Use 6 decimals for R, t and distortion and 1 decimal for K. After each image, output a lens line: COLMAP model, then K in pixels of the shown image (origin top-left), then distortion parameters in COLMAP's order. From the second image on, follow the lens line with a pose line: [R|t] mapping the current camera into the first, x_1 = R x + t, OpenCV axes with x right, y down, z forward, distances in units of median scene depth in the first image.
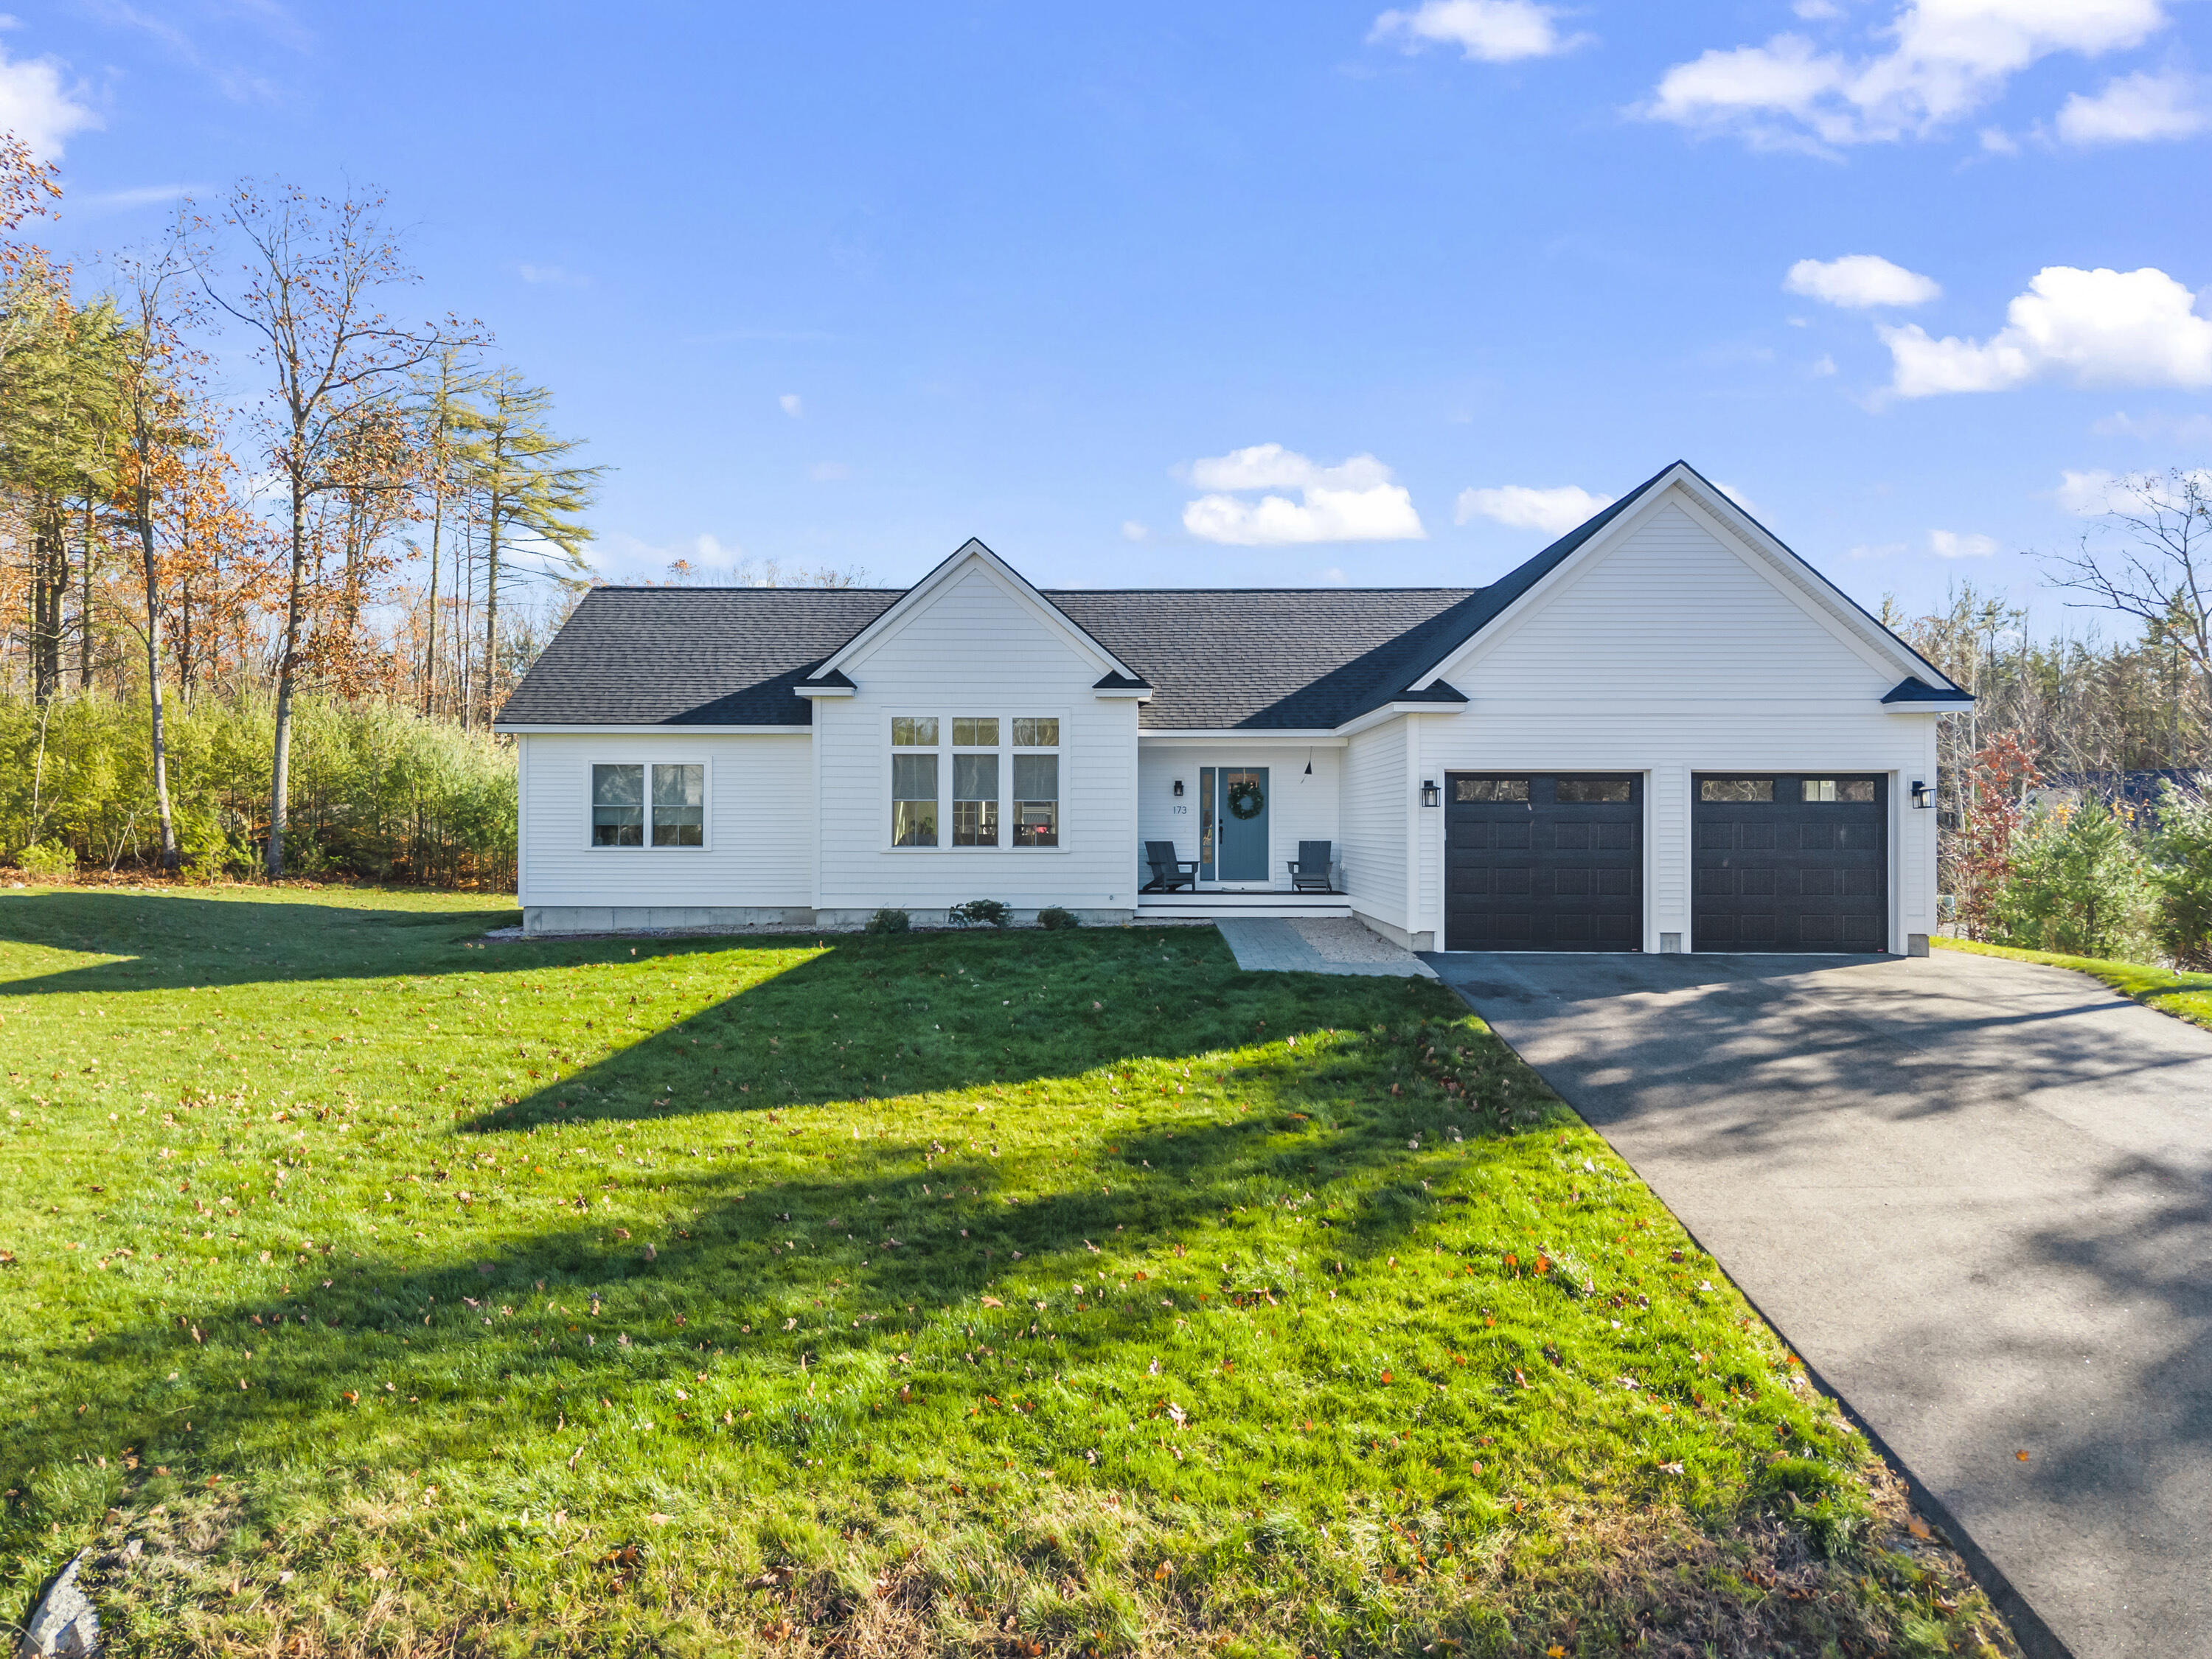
lens RADIAL K [[1502.1, 0, 1106.0], [0, 1502.1, 829.5], [0, 0, 1]] dist [0.015761, -0.003614]
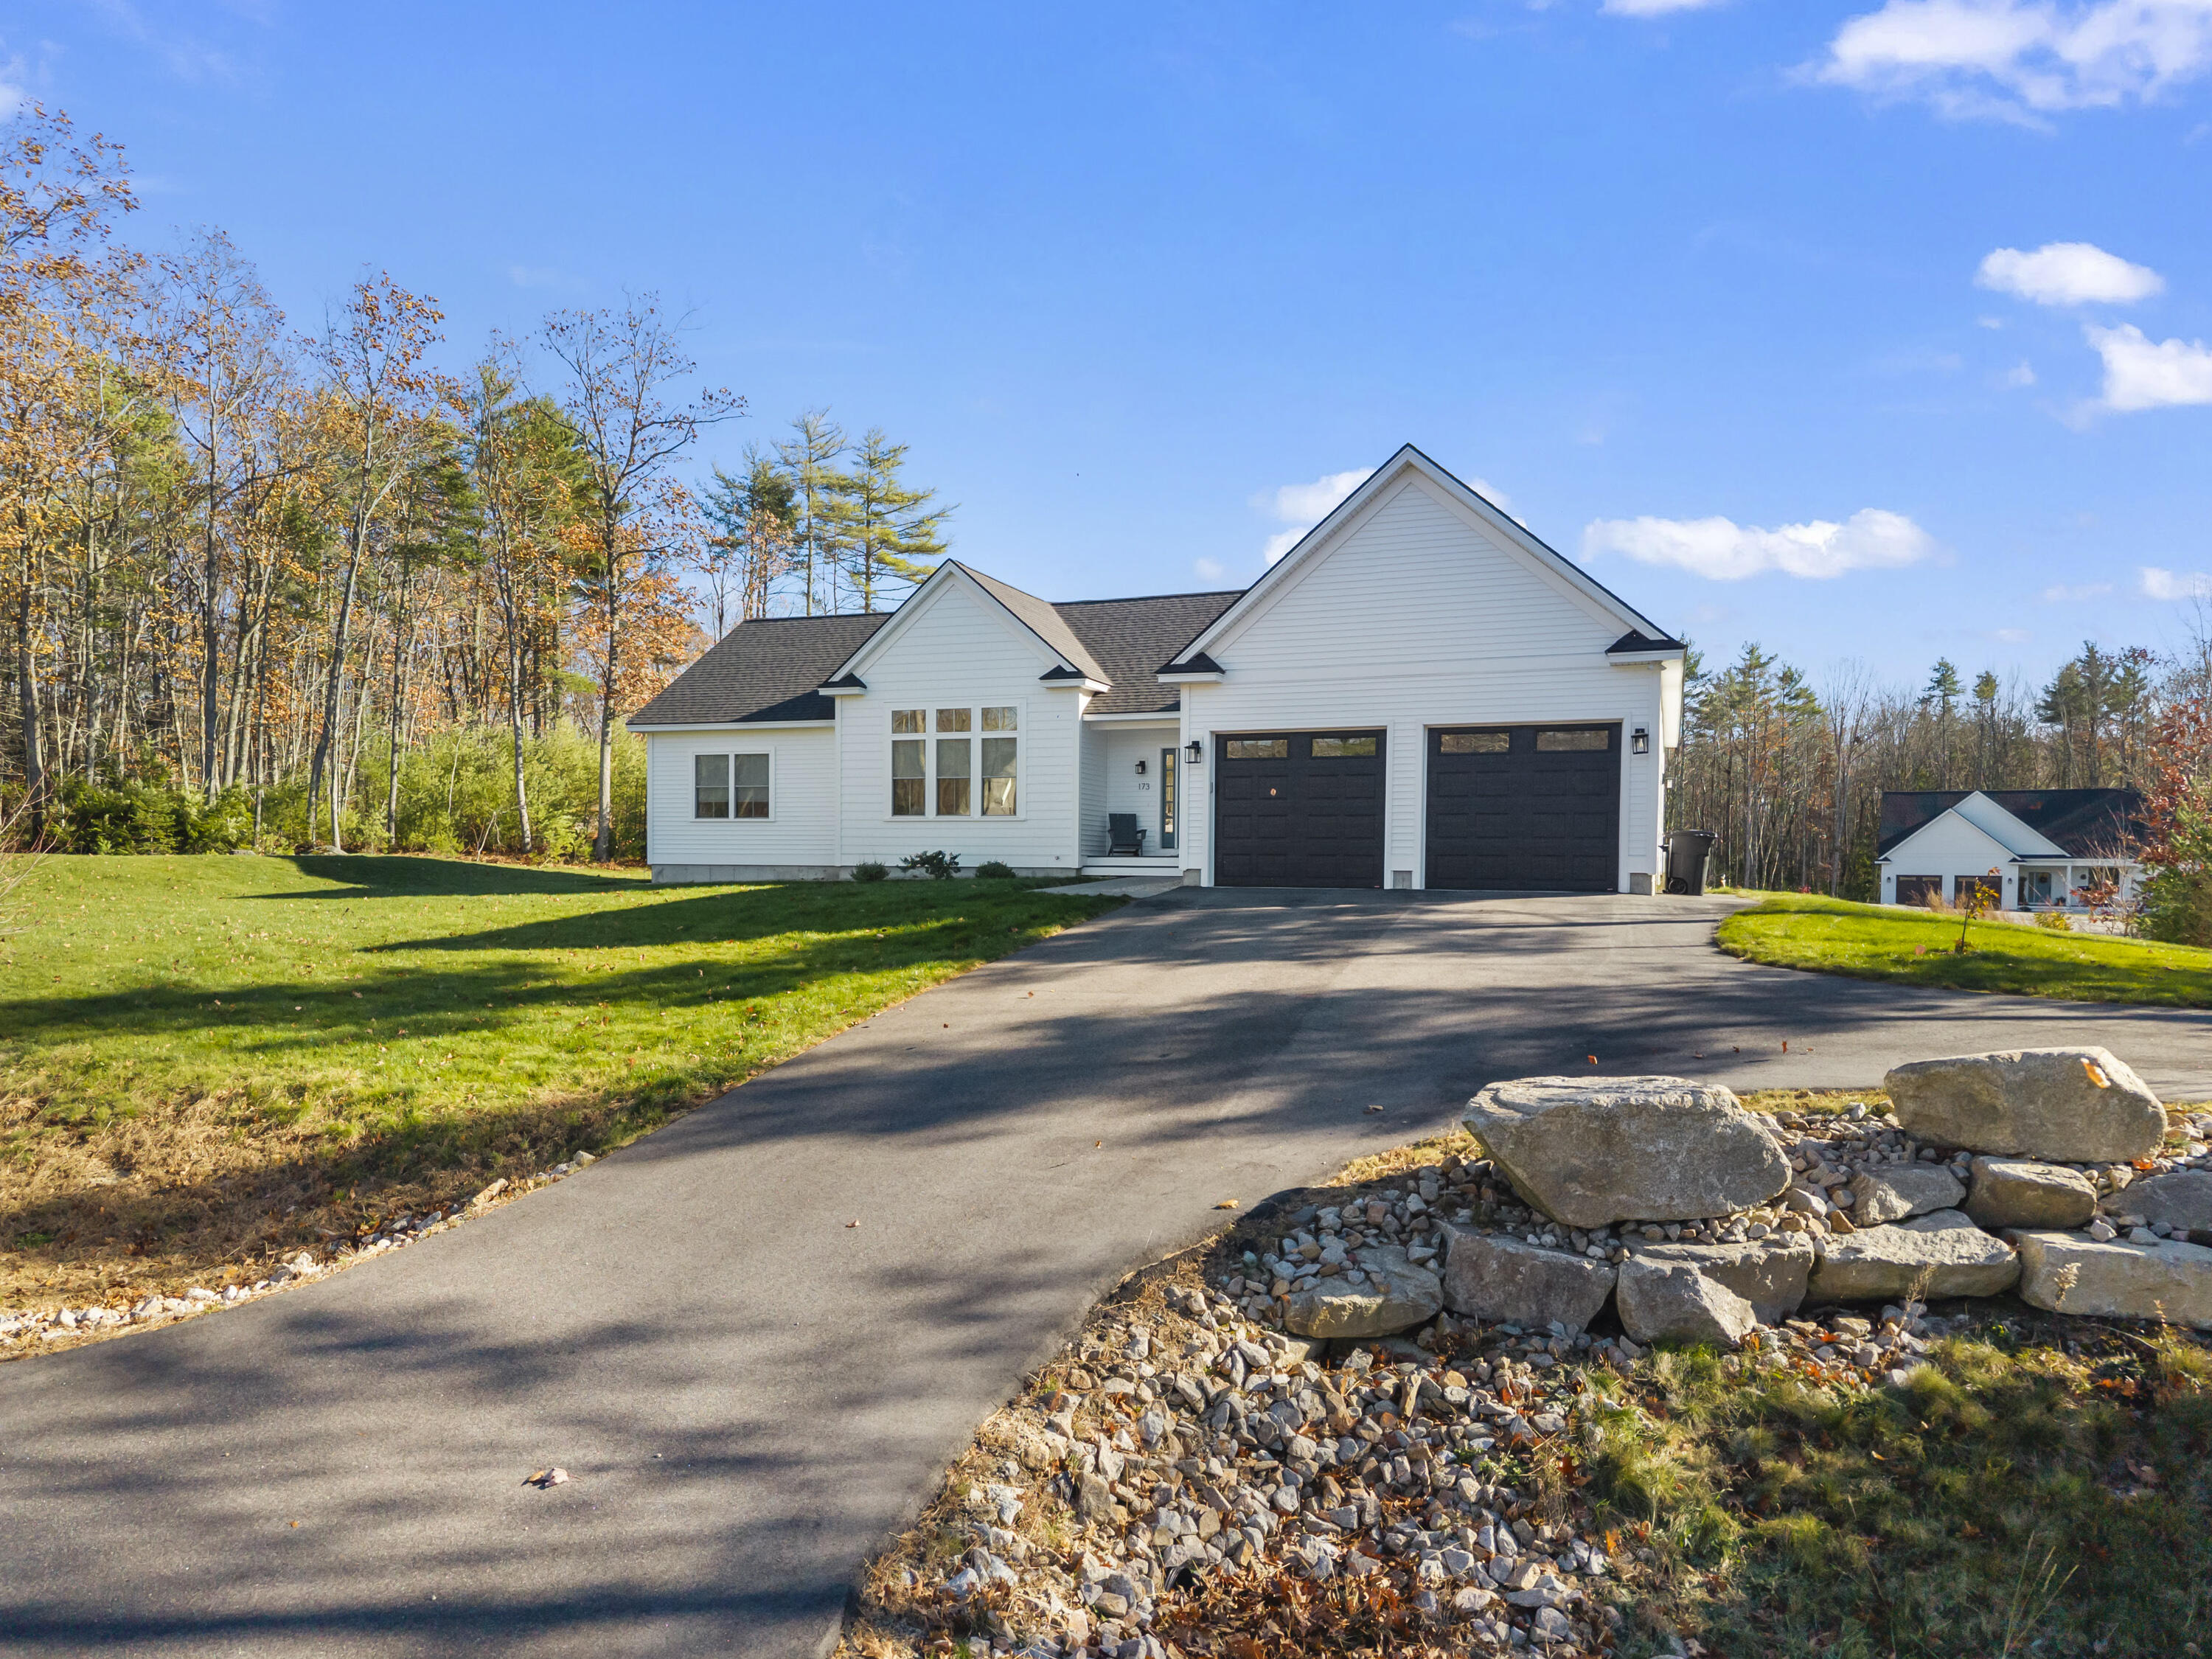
lens RADIAL K [[1515.8, 0, 1037.0], [0, 1515.8, 914.5], [0, 0, 1]] dist [0.013282, -0.000562]
pose [[0.932033, 0.018054, -0.361922, 0.421644], [-0.009124, 0.999611, 0.026368, 0.058863], [0.362258, -0.021274, 0.931835, -0.118779]]
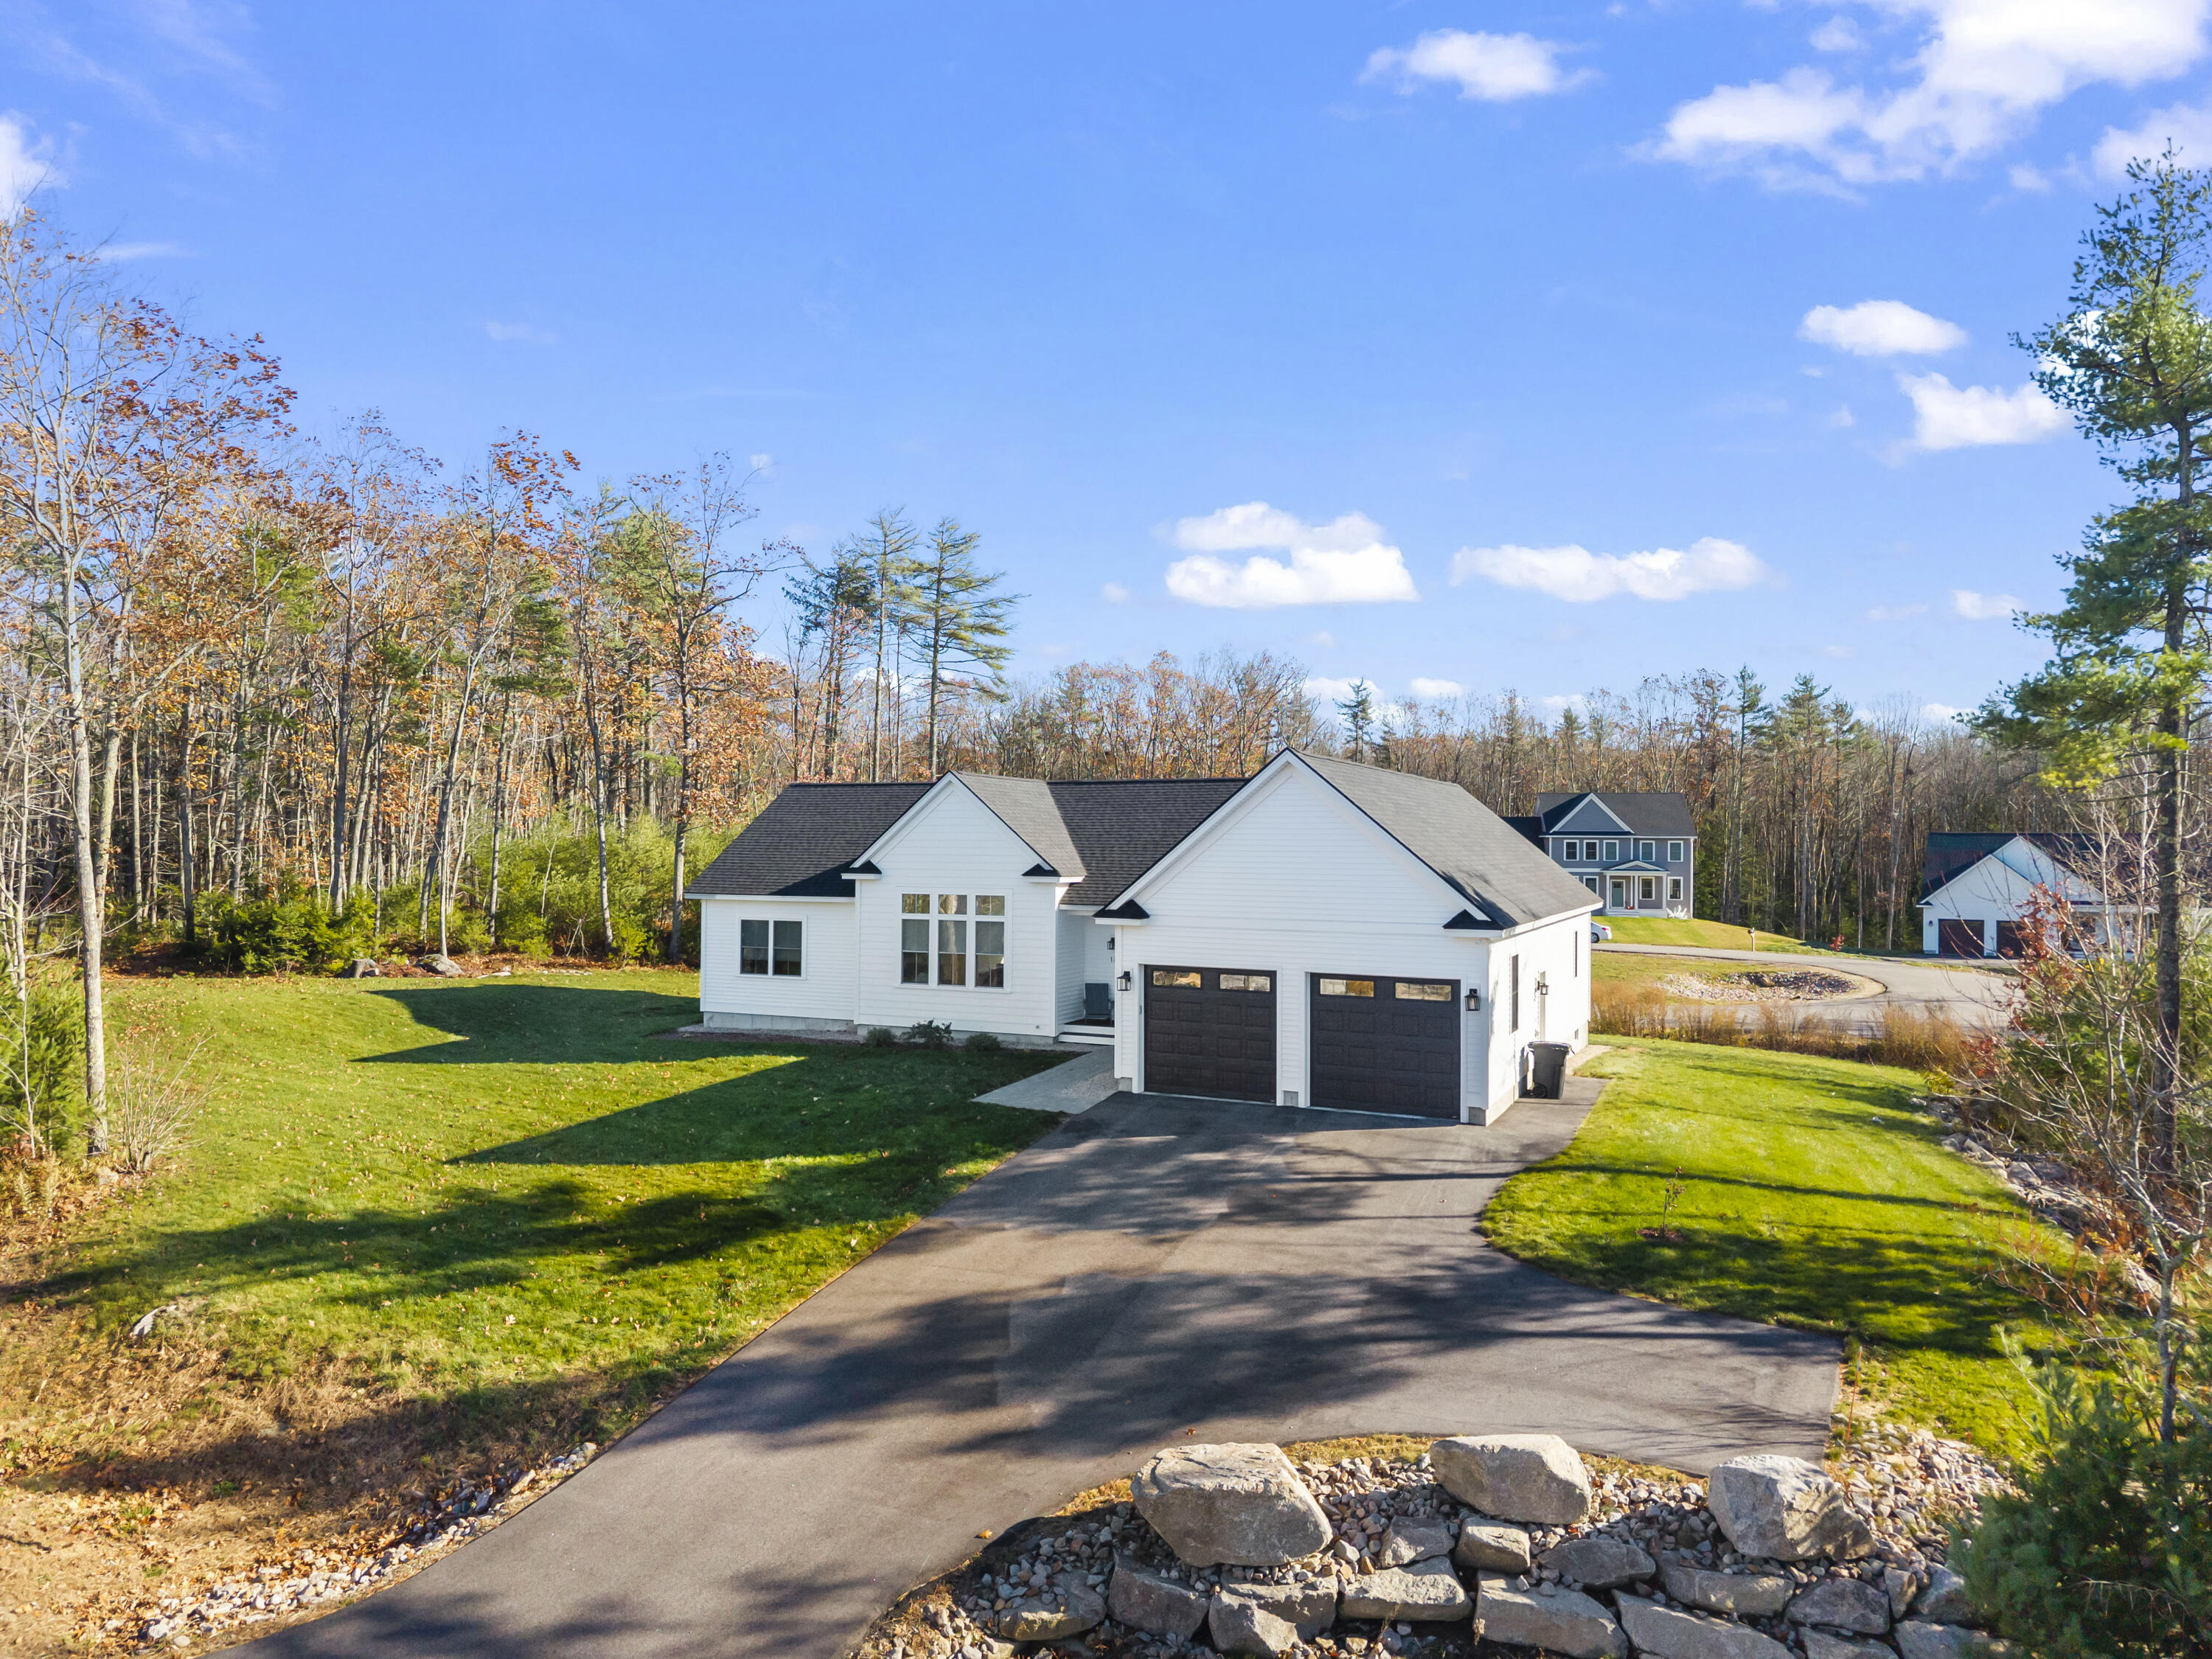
lens RADIAL K [[1513.7, 0, 1039.3], [0, 1513.7, 831.4], [0, 0, 1]] dist [0.014878, -0.004809]
pose [[0.908324, 0.001958, -0.418262, 0.588491], [-0.008080, 0.999885, -0.012867, -0.116474], [0.418188, 0.015067, 0.908235, -0.271631]]
